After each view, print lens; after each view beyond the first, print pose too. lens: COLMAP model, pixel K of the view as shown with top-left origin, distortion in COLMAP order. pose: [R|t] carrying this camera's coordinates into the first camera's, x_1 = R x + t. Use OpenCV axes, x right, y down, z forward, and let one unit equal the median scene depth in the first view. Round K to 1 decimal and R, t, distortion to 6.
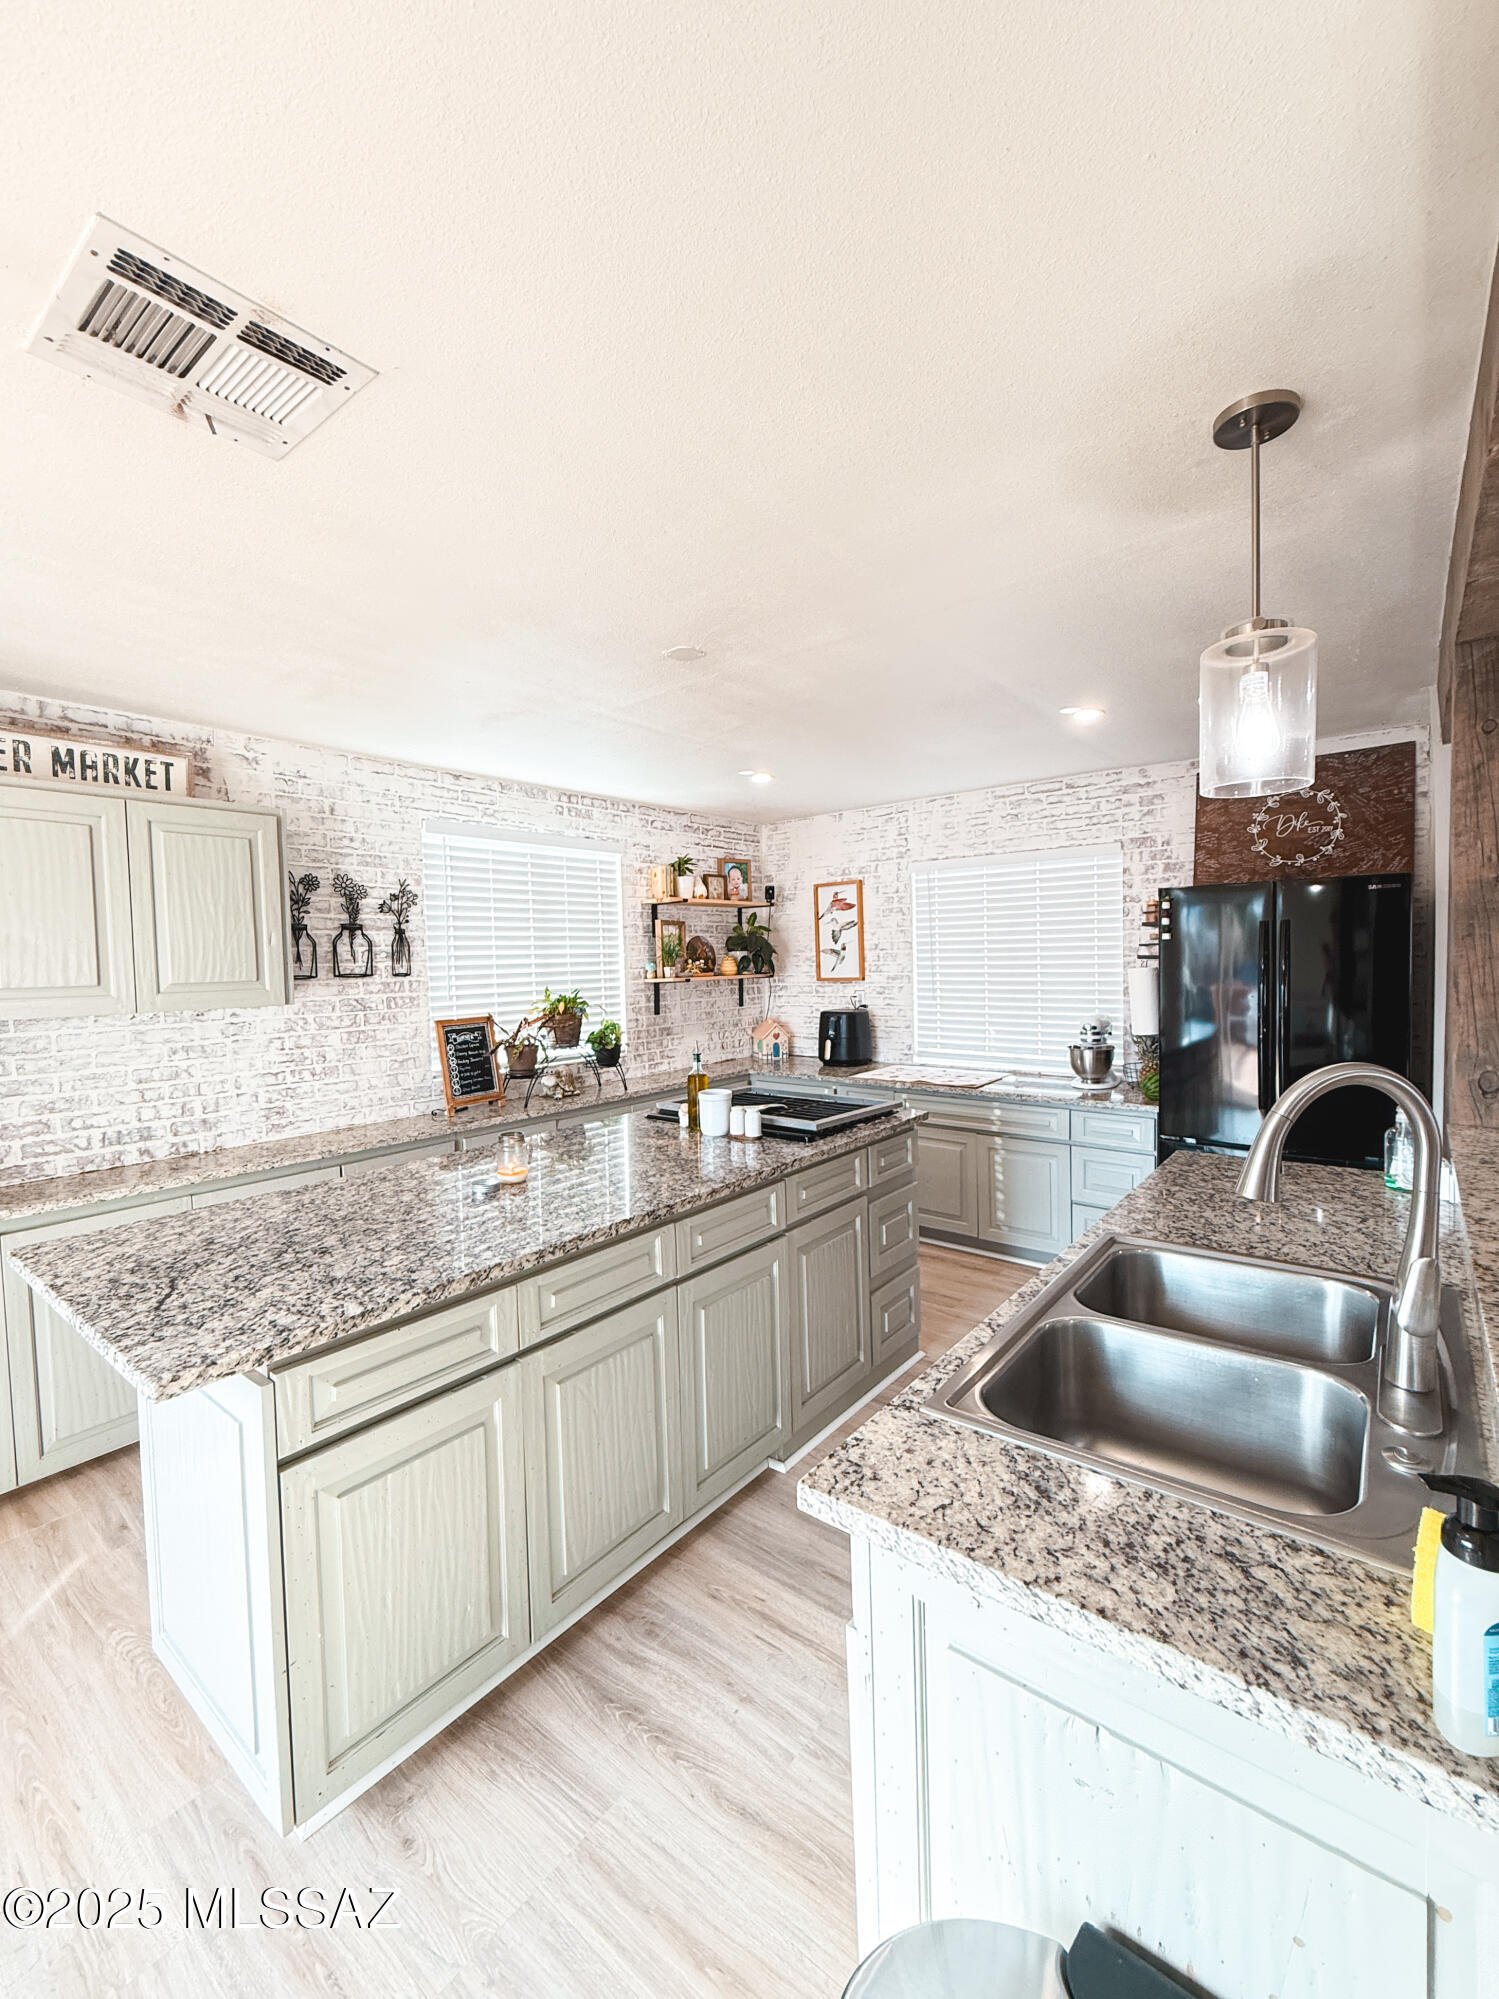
lens RADIAL K [[803.3, 0, 749.5], [0, 803.3, 999.5], [0, 0, 1]] dist [0.000757, 0.000025]
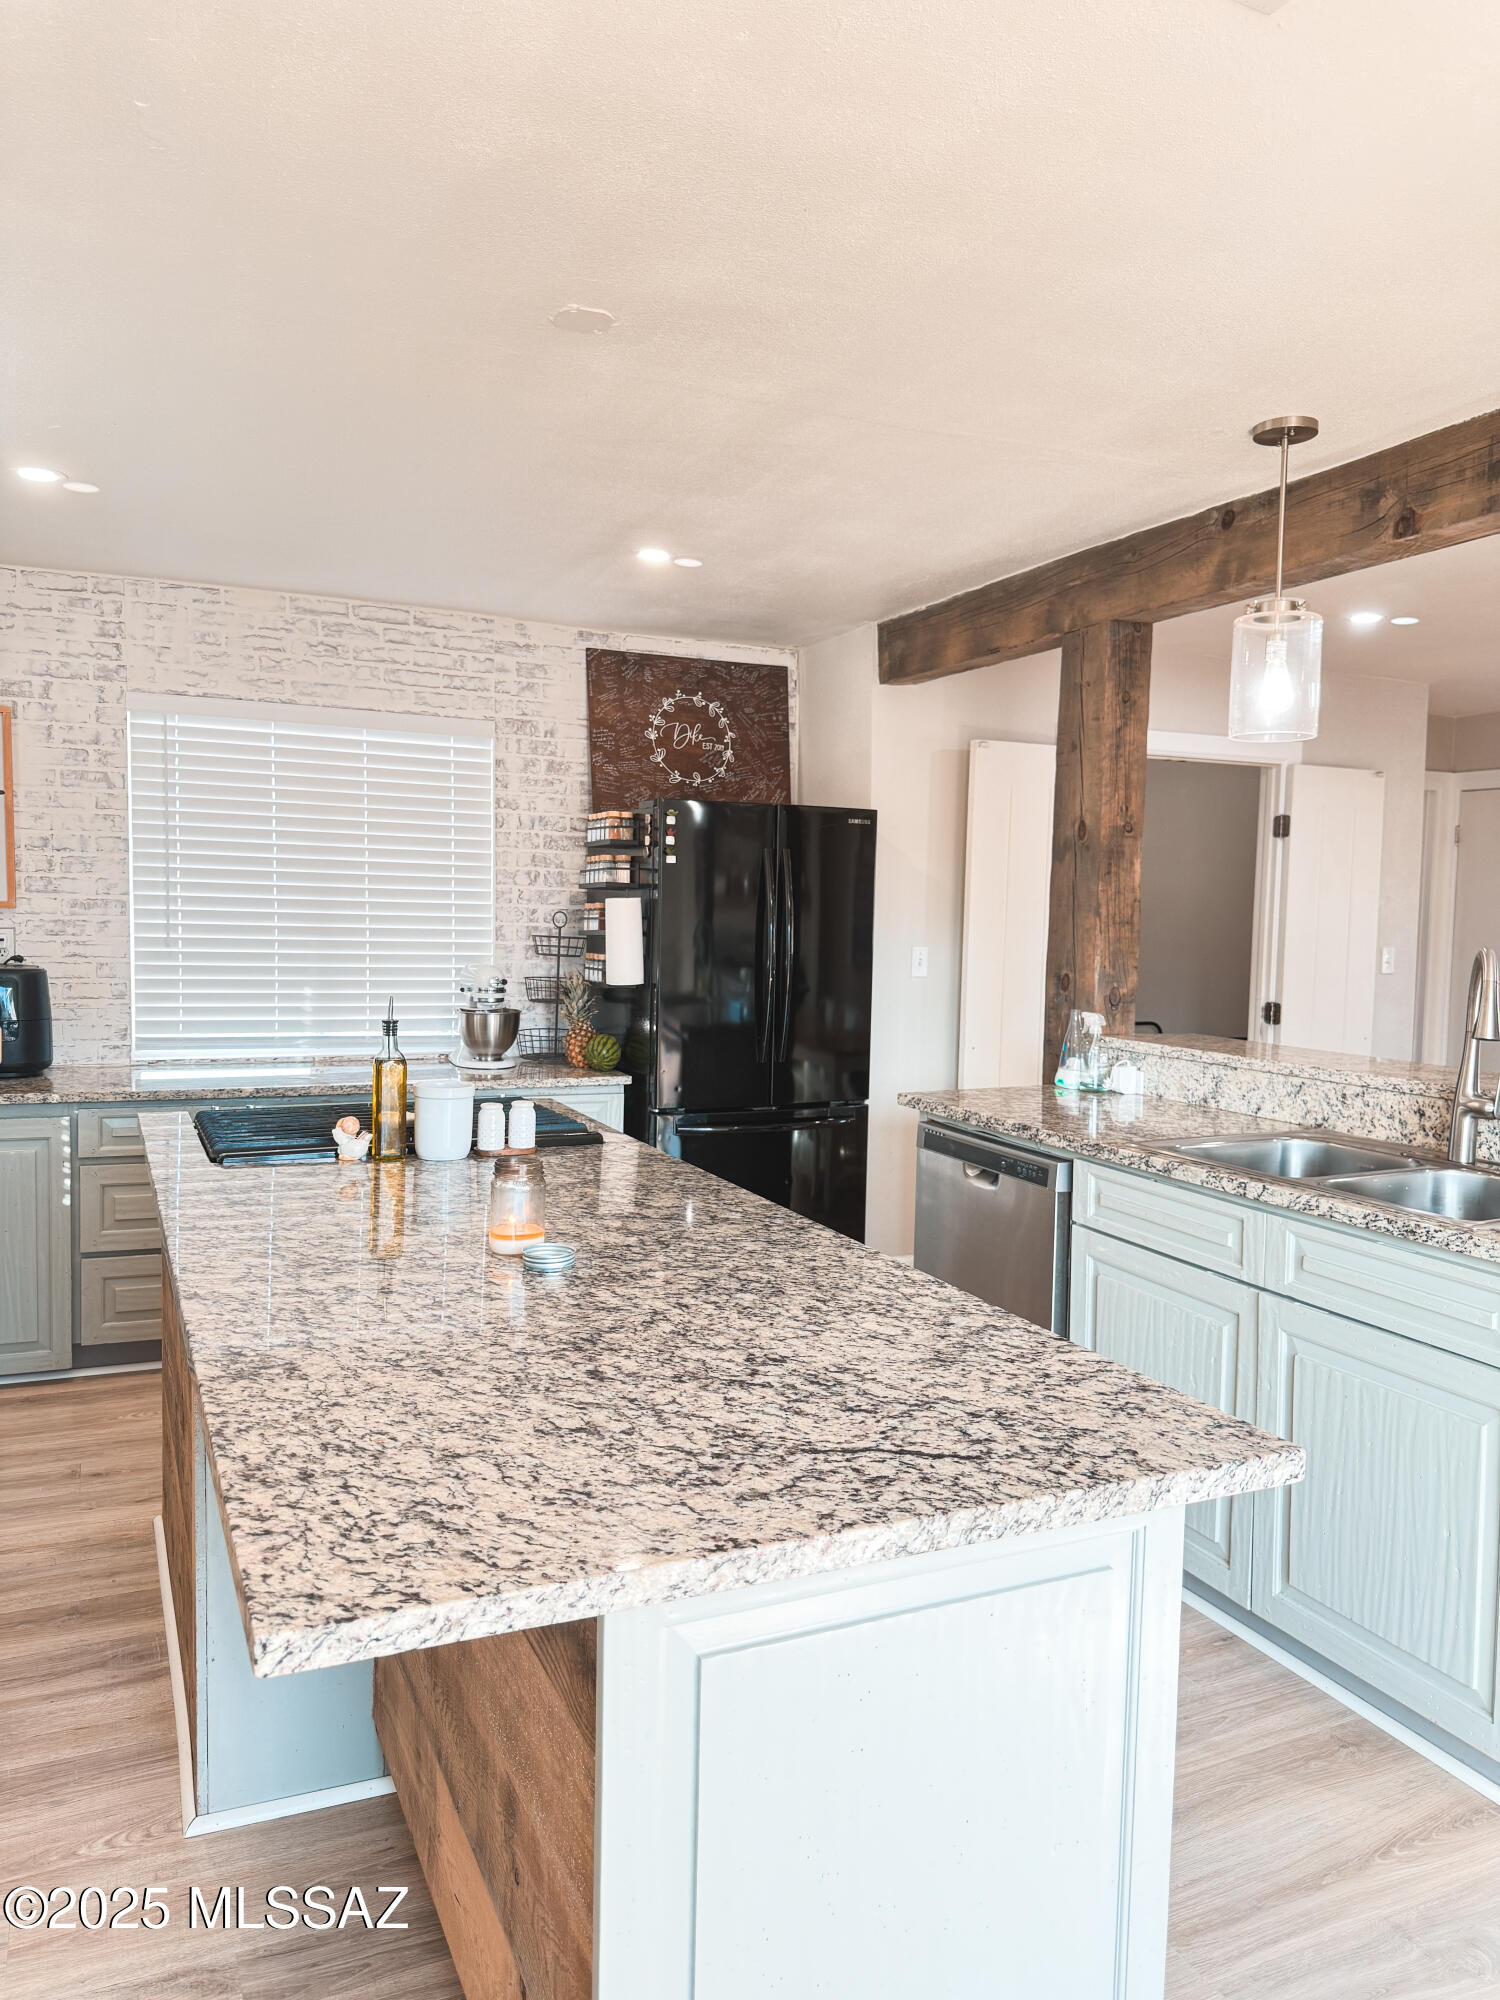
lens RADIAL K [[1358.8, 0, 745.1], [0, 1358.8, 1026.6], [0, 0, 1]] dist [0.066354, -0.154268]
pose [[0.473850, -0.042602, 0.879575, -1.132716], [0.010444, 0.999031, 0.042762, 0.053957], [-0.880544, -0.011077, 0.473835, 0.524956]]
